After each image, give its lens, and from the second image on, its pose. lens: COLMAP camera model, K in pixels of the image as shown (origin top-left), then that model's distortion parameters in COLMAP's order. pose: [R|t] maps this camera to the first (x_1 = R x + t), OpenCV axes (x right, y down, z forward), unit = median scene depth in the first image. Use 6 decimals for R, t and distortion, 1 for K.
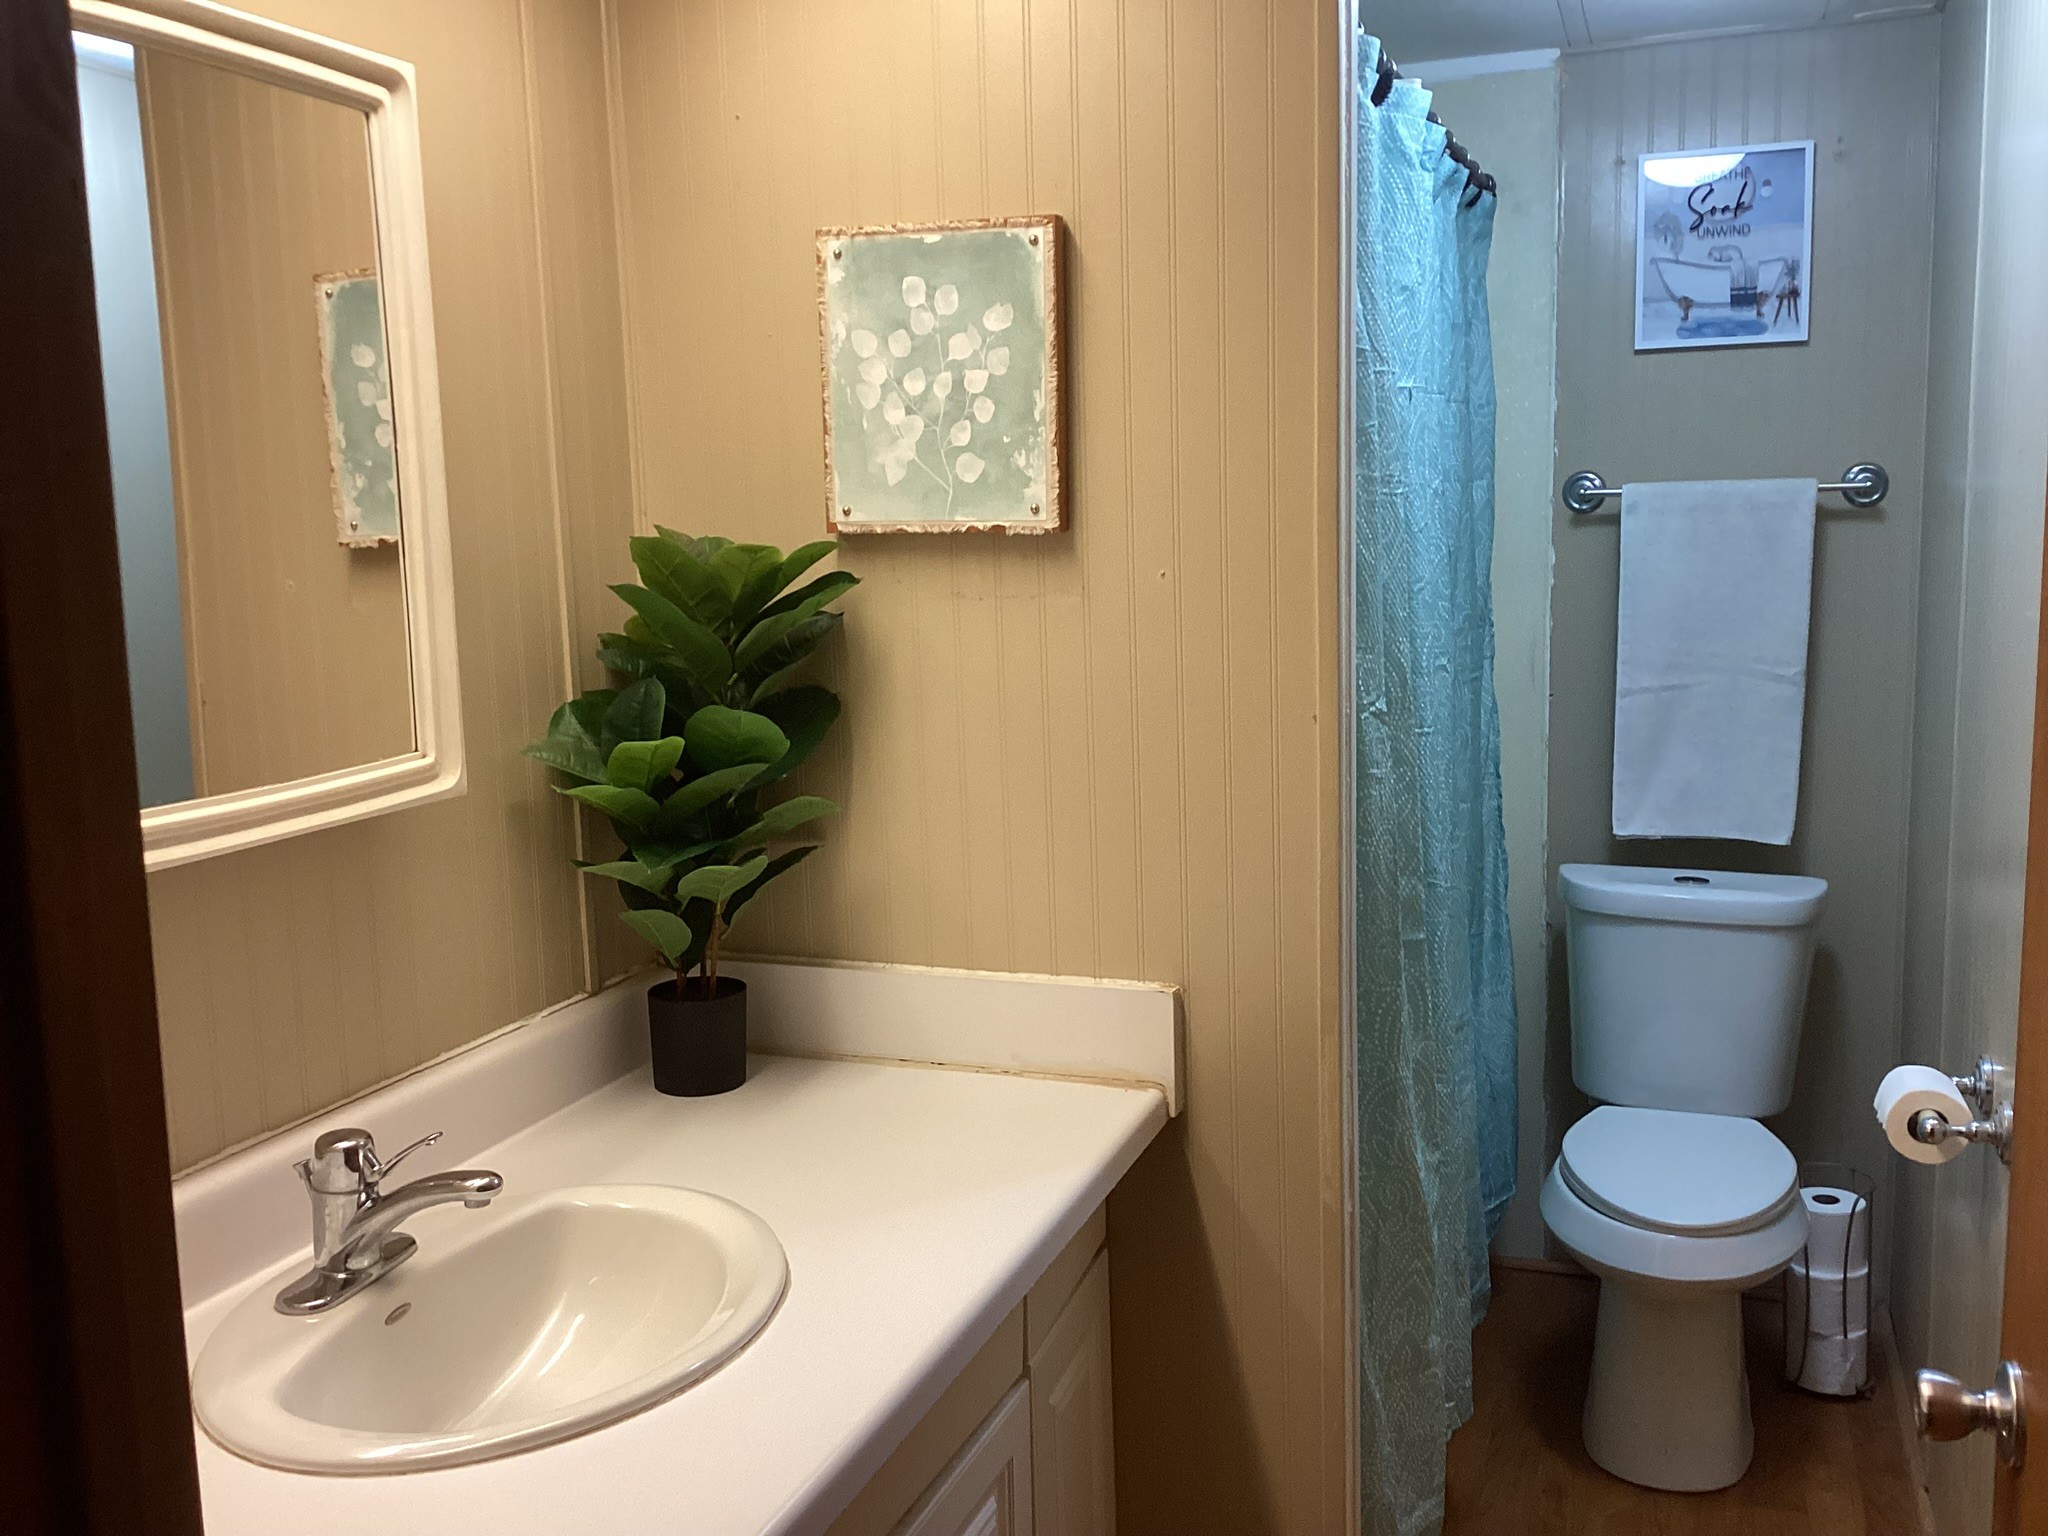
lens RADIAL K [[1838.3, 0, 1024.0], [0, 1838.3, 768.0], [0, 0, 1]] dist [0.113268, -0.223664]
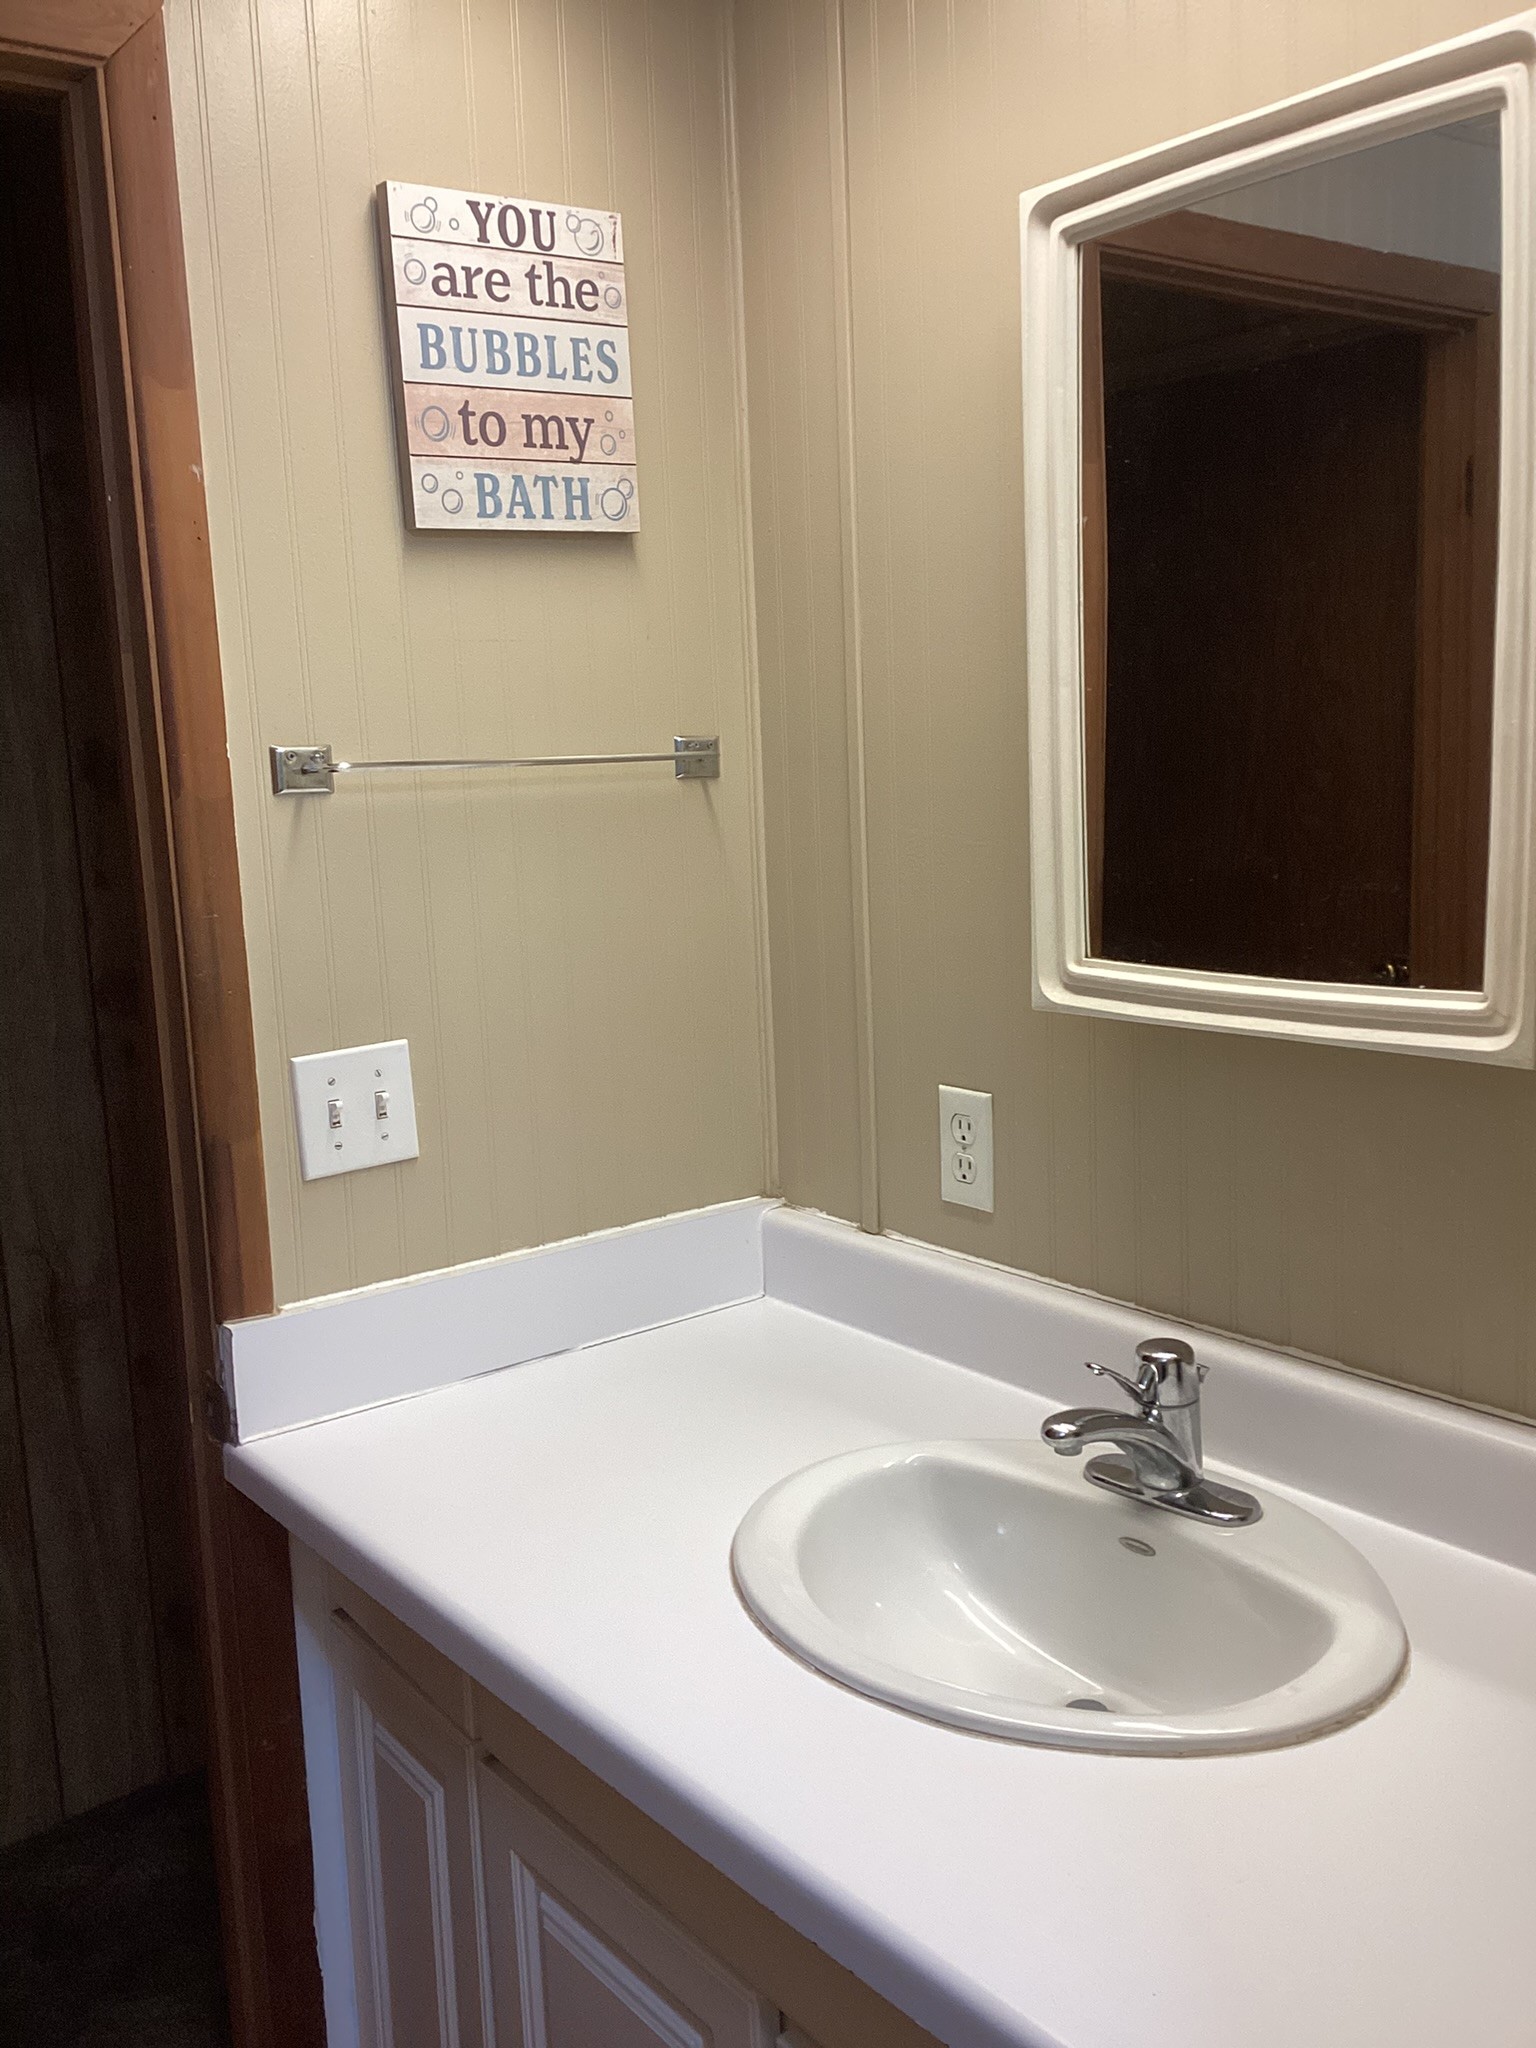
lens RADIAL K [[1838.3, 0, 768.9], [0, 1838.3, 1020.8], [0, 0, 1]] dist [0.113268, -0.223664]
pose [[-0.522334, 0.178178, -0.833918, 0.484595], [-0.062774, 0.967239, 0.245983, -0.177958], [0.850427, 0.180834, -0.494037, 1.237575]]
